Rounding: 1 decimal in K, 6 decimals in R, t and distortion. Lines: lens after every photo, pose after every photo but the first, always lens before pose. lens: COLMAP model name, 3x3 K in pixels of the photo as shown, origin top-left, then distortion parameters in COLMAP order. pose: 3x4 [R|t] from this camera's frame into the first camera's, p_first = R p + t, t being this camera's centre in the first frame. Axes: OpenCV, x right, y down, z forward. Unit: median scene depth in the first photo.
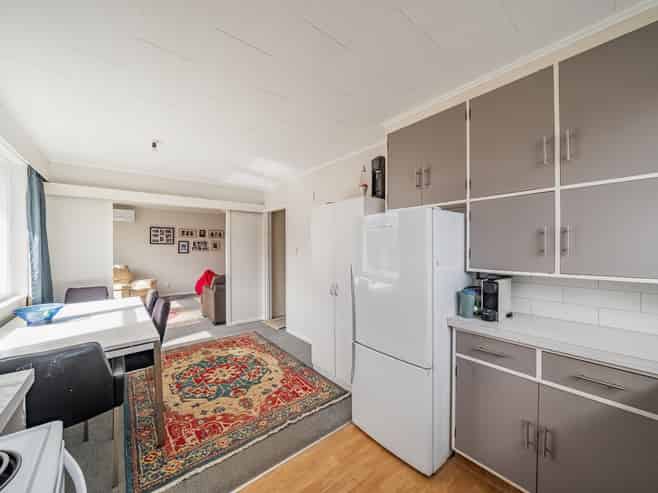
lens RADIAL K [[259.6, 0, 328.4], [0, 259.6, 248.0], [0, 0, 1]] dist [-0.002002, 0.000040]
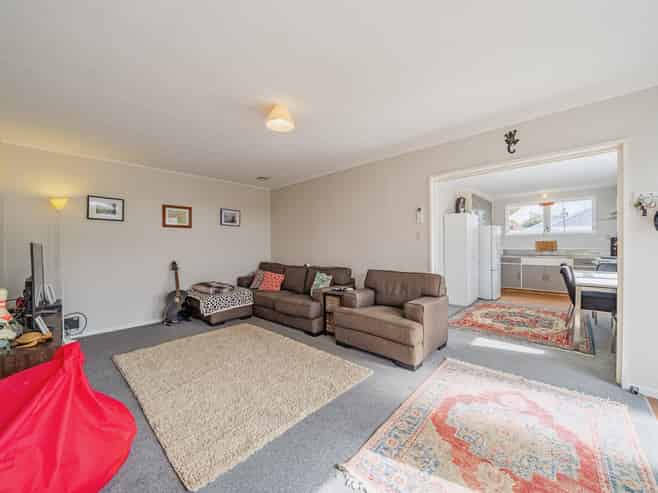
lens RADIAL K [[259.6, 0, 326.2], [0, 259.6, 248.7], [0, 0, 1]] dist [-0.002002, 0.000040]
pose [[-0.129057, -0.006040, 0.991619, -2.027266], [0.014752, 0.999859, 0.008010, 0.067828], [-0.991527, 0.015662, -0.128950, 2.648413]]
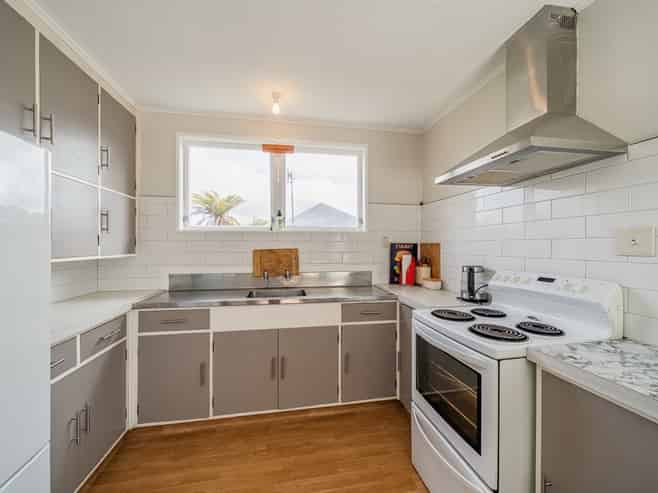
lens RADIAL K [[259.6, 0, 326.7], [0, 259.6, 245.7], [0, 0, 1]] dist [-0.002002, 0.000040]
pose [[-0.877317, 0.006230, 0.479870, -0.268723], [0.004764, 0.999980, -0.004273, 0.035521], [-0.479887, -0.001462, -0.877329, 0.782989]]
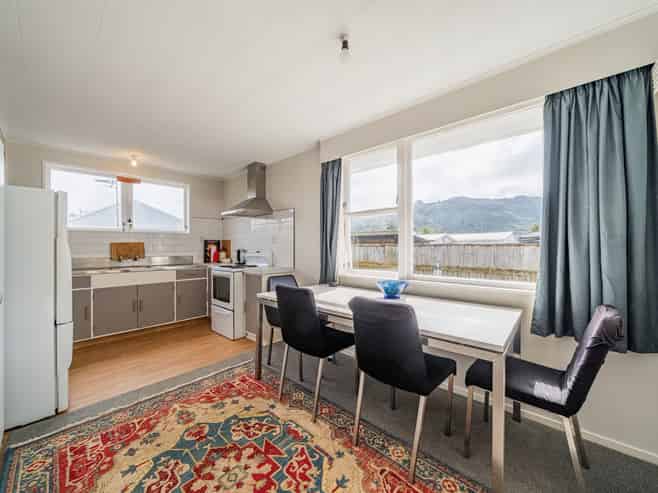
lens RADIAL K [[259.6, 0, 323.8], [0, 259.6, 246.5], [0, 0, 1]] dist [-0.002002, 0.000040]
pose [[-0.990585, 0.008695, -0.136625, -0.602620], [0.008403, 0.999961, 0.002708, 0.073274], [0.136643, 0.001534, -0.990619, 1.755239]]
